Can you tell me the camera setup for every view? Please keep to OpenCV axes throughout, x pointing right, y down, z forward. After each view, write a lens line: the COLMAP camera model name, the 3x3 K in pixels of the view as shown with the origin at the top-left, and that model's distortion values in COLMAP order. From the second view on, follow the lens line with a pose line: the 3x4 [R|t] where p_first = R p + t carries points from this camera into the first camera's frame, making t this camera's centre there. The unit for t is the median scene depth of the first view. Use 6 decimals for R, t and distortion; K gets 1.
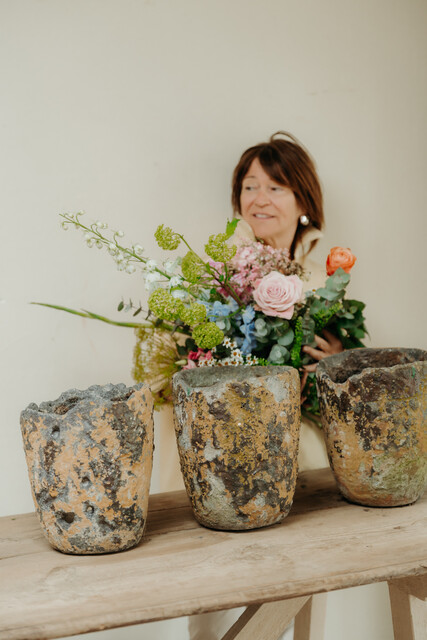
lens RADIAL K [[1262.7, 0, 252.2], [0, 1262.7, 315.3], [0, 0, 1]] dist [-0.000239, 0.000000]
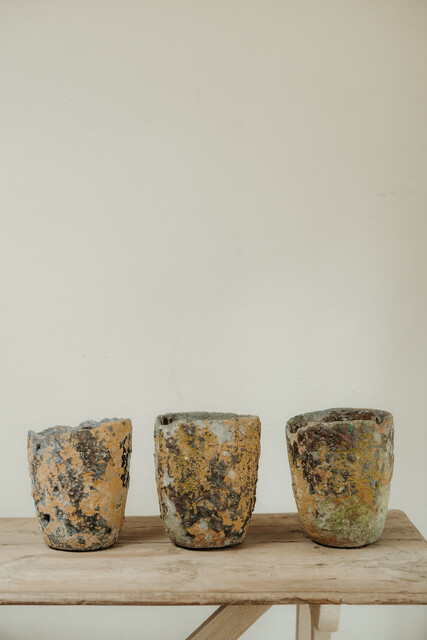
lens RADIAL K [[998.8, 0, 216.5], [0, 998.8, 313.2], [0, 0, 1]] dist [0.002294, 0.000000]
pose [[0.912484, 0.034283, -0.407674, 0.399456], [-0.066900, 0.995573, -0.066018, 0.009354], [0.403606, 0.087514, 0.910738, 0.128960]]
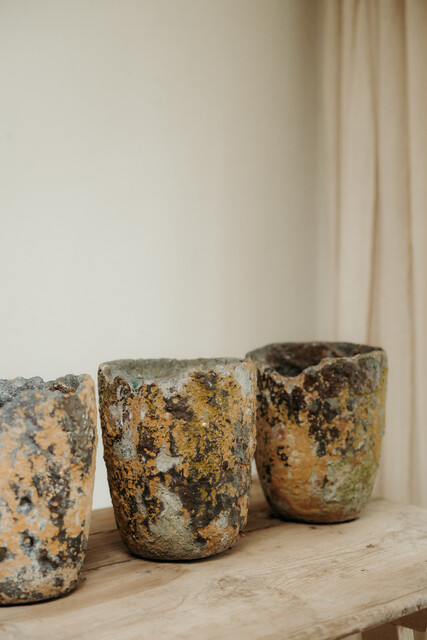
lens RADIAL K [[1050.7, 0, 218.8], [0, 1050.7, 319.4], [0, 0, 1]] dist [0.002315, 0.000000]
pose [[0.953297, 0.012167, 0.301789, -0.200343], [0.003852, 0.998617, -0.052428, 0.055064], [-0.302010, 0.051142, 0.951932, 0.365084]]
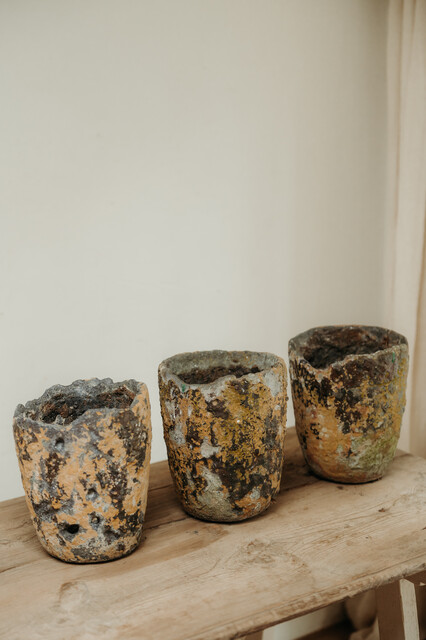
lens RADIAL K [[1005.4, 0, 210.2], [0, 1005.4, 322.0], [0, 0, 1]] dist [-0.005308, 0.000000]
pose [[0.986903, -0.022453, 0.159745, -0.154819], [0.005737, 0.994525, 0.104340, -0.072495], [-0.161213, -0.102057, 0.981629, 0.240853]]
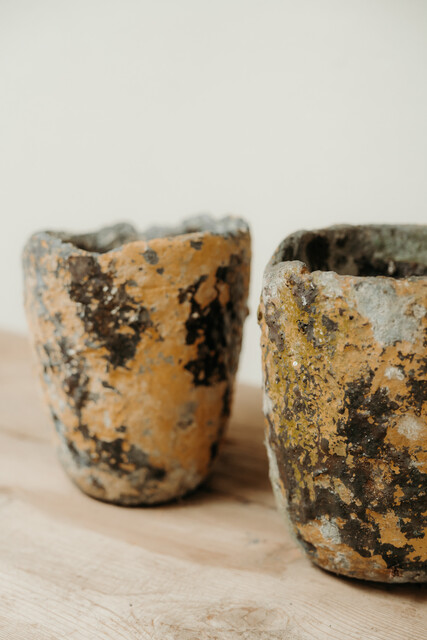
lens RADIAL K [[1006.0, 0, 218.2], [0, 1006.0, 325.5], [0, 0, 1]] dist [0.003560, 0.000000]
pose [[0.560532, 0.296284, -0.773317, 0.251613], [-0.104803, 0.951680, 0.288655, -0.029395], [0.821474, -0.080755, 0.564499, 0.769083]]
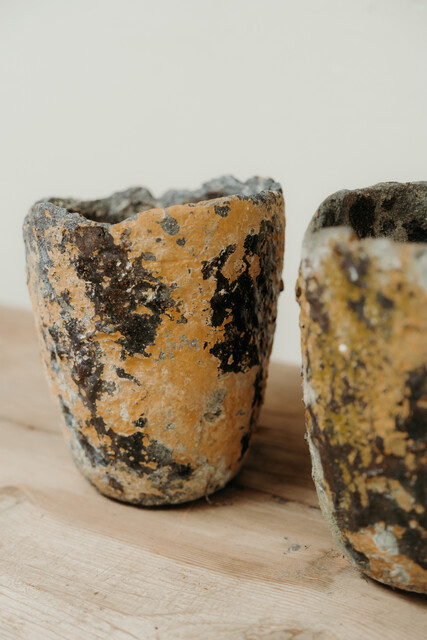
lens RADIAL K [[998.8, 0, 214.2], [0, 998.8, 322.7], [0, 0, 1]] dist [0.002294, 0.000000]
pose [[0.551773, 0.309066, -0.774613, 0.203642], [-0.079436, 0.944052, 0.320087, -0.016699], [0.830203, -0.115083, 0.545453, 0.796679]]
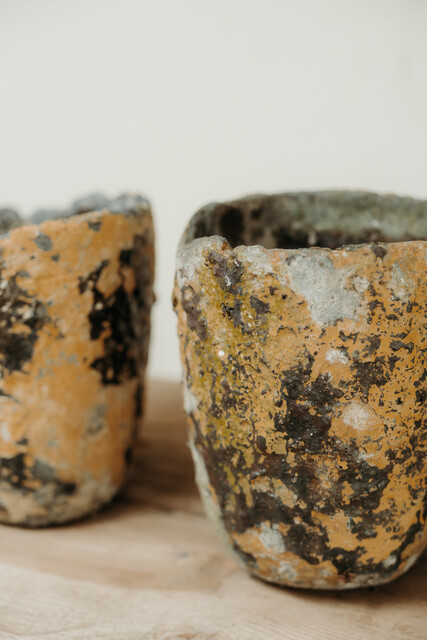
lens RADIAL K [[1016.9, 0, 214.2], [0, 1016.9, 321.8], [0, 0, 1]] dist [0.002287, 0.000000]
pose [[0.662751, 0.261309, -0.701768, 0.211580], [-0.070380, 0.954728, 0.289034, -0.016533], [0.745525, -0.142167, 0.651138, 0.786522]]
